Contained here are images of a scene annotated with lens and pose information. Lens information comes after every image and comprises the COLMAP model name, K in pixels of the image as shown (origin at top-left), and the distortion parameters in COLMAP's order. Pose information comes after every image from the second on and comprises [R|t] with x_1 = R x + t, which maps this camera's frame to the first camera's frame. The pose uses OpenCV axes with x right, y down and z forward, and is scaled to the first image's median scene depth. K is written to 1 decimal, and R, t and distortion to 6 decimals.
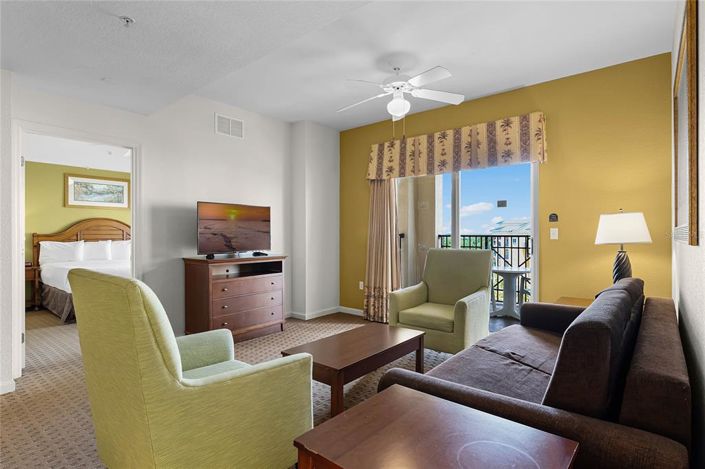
lens RADIAL K [[377.5, 0, 344.6], [0, 377.5, 235.5], [0, 0, 1]] dist [0.030580, 0.000198]
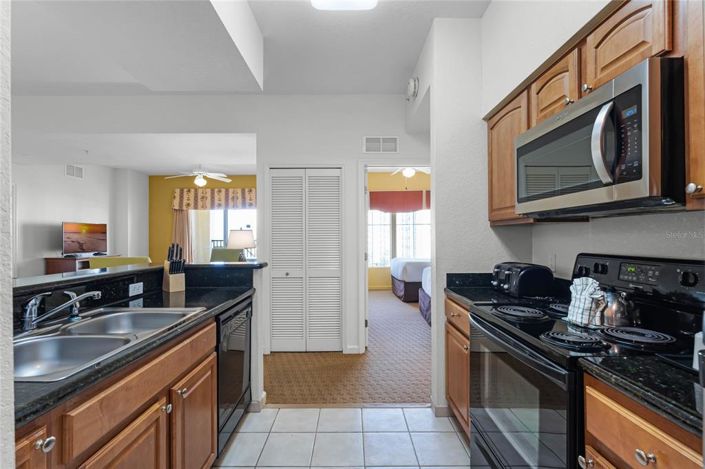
lens RADIAL K [[315.4, 0, 352.2], [0, 315.4, 235.5], [0, 0, 1]] dist [-0.000120, -0.000053]
pose [[0.766225, 0.002496, 0.642567, -0.253465], [0.005257, 0.999935, -0.010152, -0.008999], [-0.642551, 0.011157, 0.766162, -0.668977]]
